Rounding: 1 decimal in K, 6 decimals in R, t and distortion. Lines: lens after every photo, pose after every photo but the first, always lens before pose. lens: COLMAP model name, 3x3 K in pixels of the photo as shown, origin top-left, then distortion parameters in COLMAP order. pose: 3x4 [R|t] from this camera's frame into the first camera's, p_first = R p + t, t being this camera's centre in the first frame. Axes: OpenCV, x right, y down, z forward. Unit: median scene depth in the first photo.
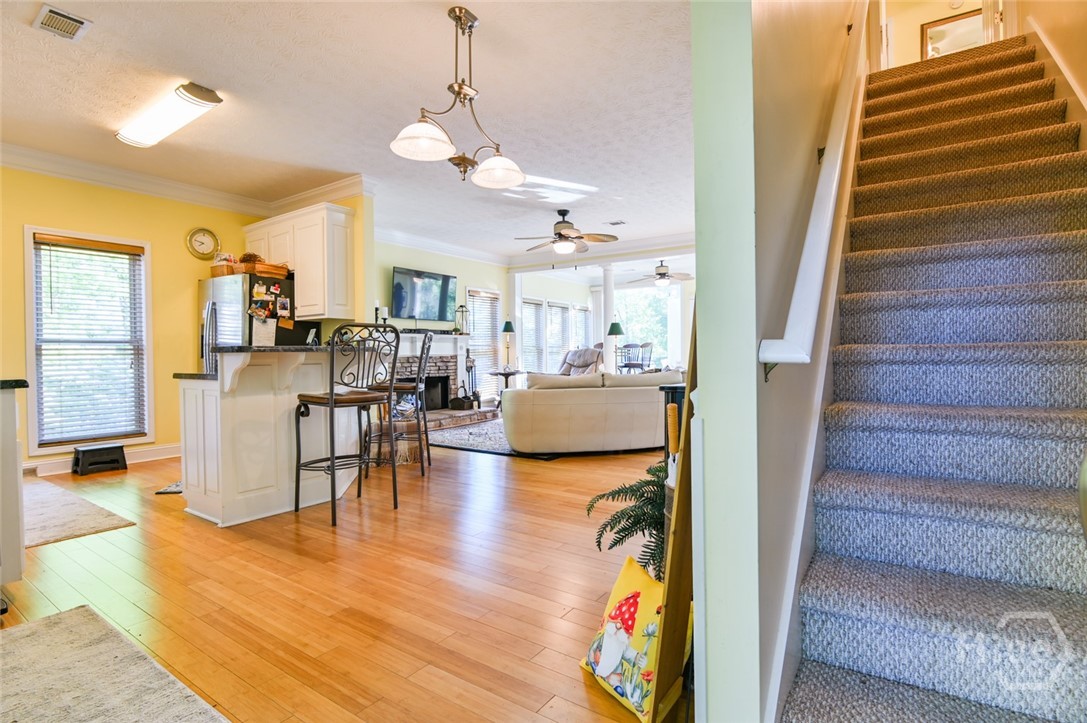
lens RADIAL K [[532.0, 0, 545.1], [0, 532.0, 362.0], [0, 0, 1]] dist [-0.021136, 0.000427]
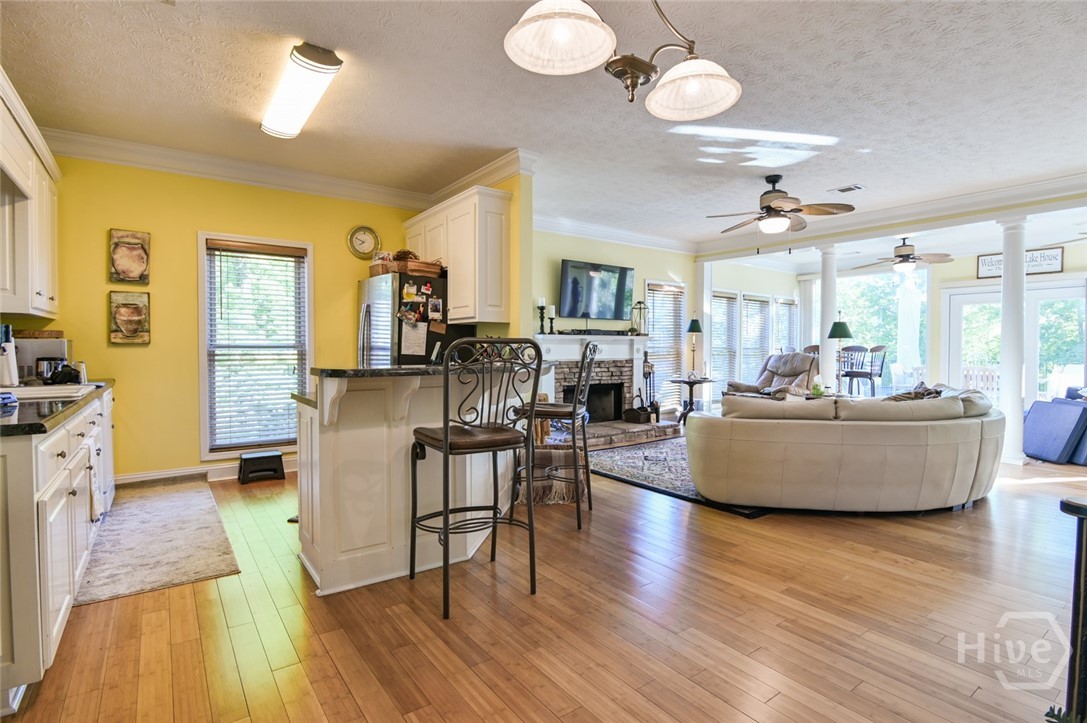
lens RADIAL K [[532.0, 0, 545.1], [0, 532.0, 362.0], [0, 0, 1]] dist [-0.021136, 0.000427]
pose [[0.943573, 0.021544, -0.330462, -0.022727], [-0.016905, 0.999714, 0.016906, -0.032521], [0.330732, -0.010365, 0.943668, 0.213096]]
